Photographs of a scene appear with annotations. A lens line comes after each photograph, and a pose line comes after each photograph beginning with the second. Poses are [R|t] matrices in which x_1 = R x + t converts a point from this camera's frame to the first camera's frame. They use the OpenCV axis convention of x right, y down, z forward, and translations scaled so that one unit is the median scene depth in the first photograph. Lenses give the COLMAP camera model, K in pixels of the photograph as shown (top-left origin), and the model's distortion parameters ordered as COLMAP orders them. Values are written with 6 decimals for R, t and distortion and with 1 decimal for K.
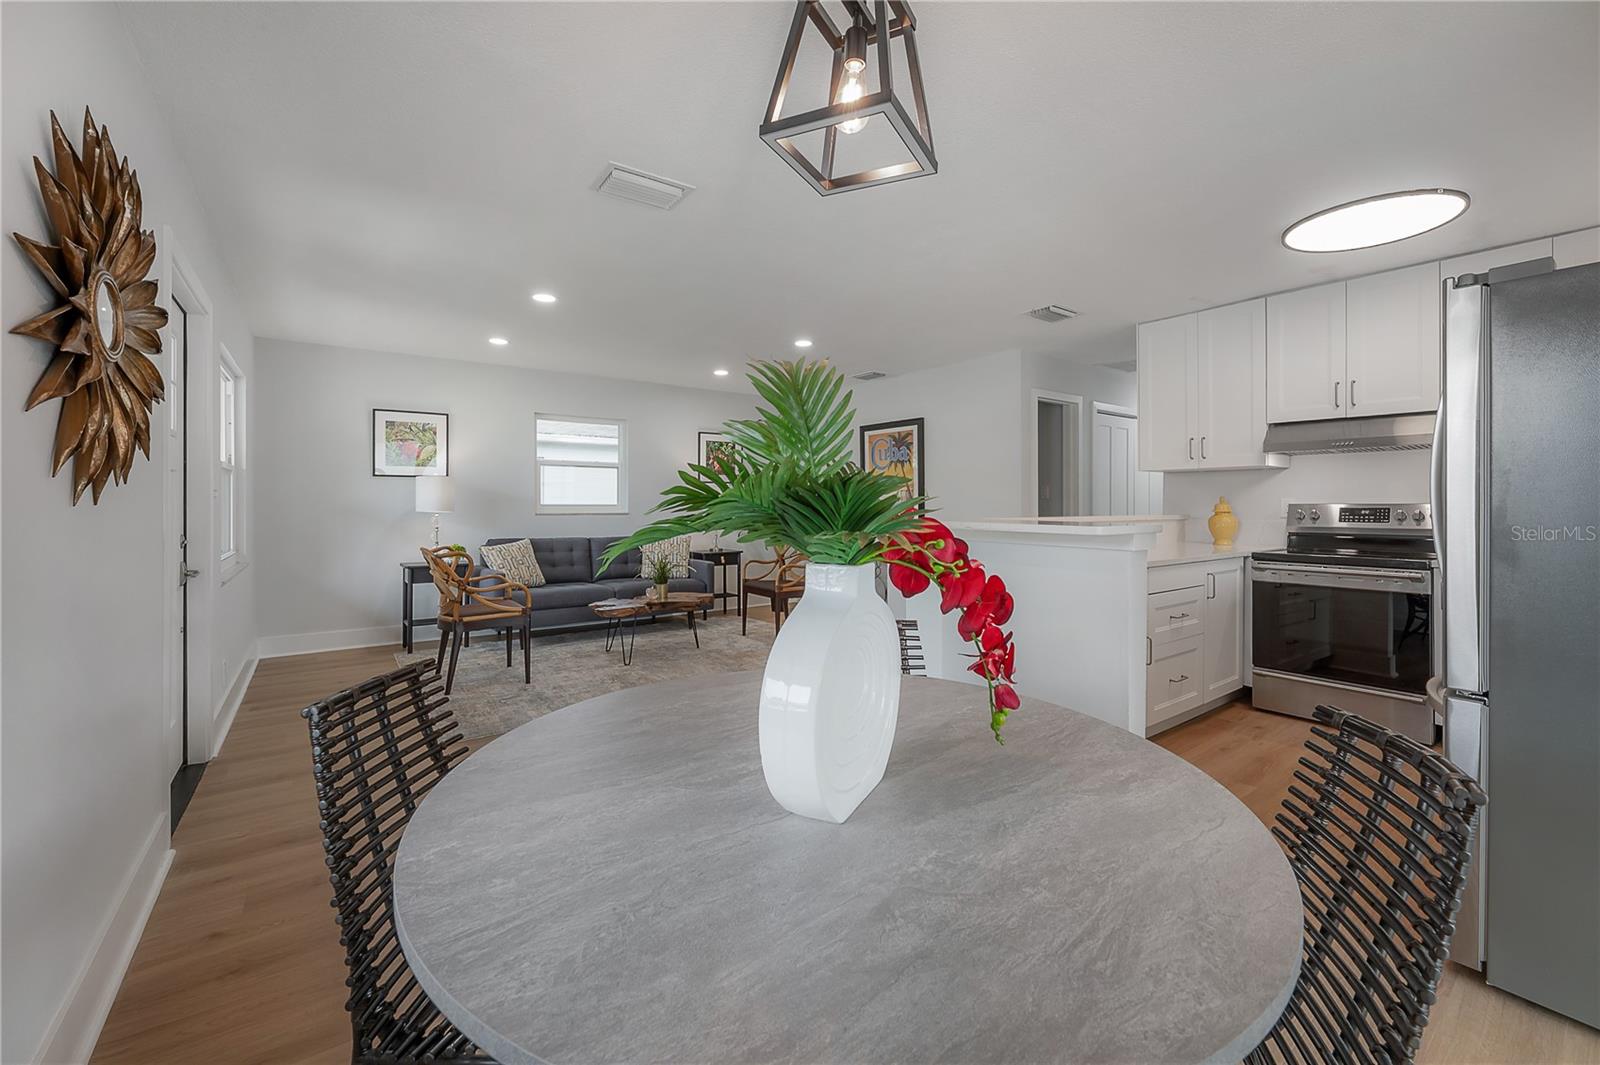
lens RADIAL K [[652.8, 0, 805.0], [0, 652.8, 497.2], [0, 0, 1]] dist [-0.002893, -0.000094]
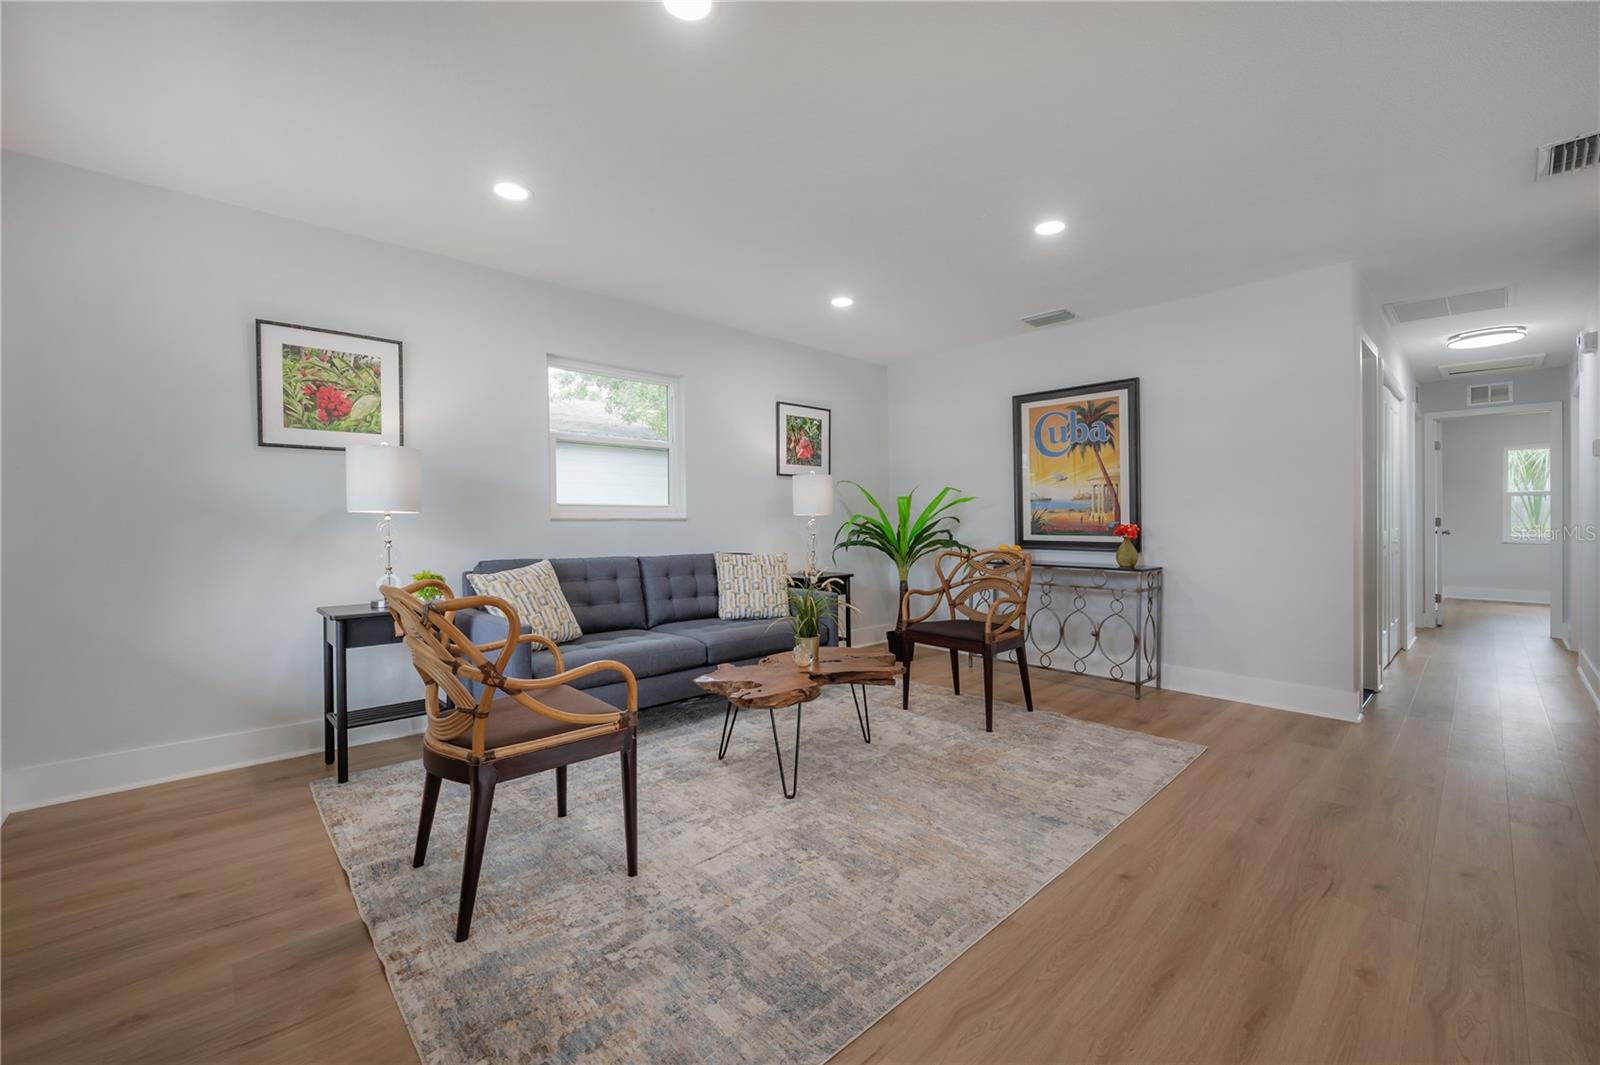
lens RADIAL K [[647.9, 0, 809.6], [0, 647.9, 527.7], [0, 0, 1]] dist [-0.001512, 0.000099]
pose [[0.992151, -0.002308, 0.125023, -0.326380], [-0.000170, 0.999804, 0.019810, 0.028855], [-0.125044, -0.019676, 0.991956, 0.482860]]
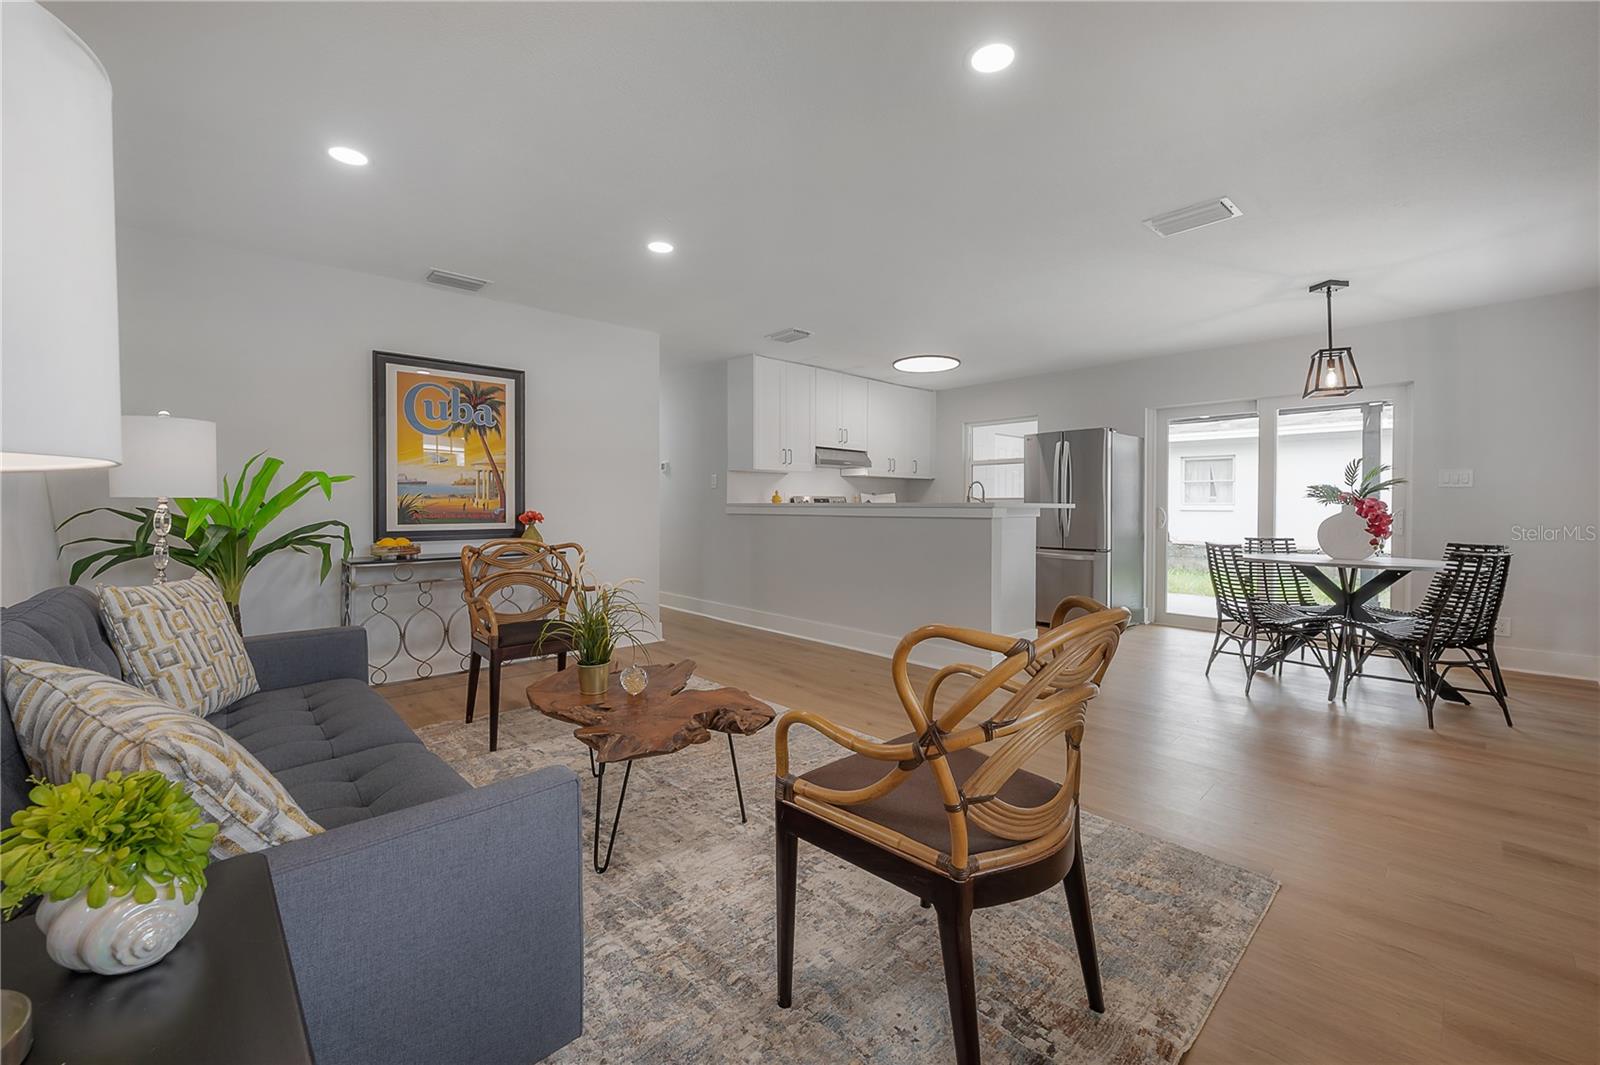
lens RADIAL K [[652.8, 0, 805.0], [0, 652.8, 497.2], [0, 0, 1]] dist [-0.002893, -0.000094]
pose [[-0.128742, 0.014344, 0.991574, -0.757232], [-0.008248, 0.999845, -0.015535, 0.033514], [-0.991644, -0.010179, -0.128604, 1.032467]]
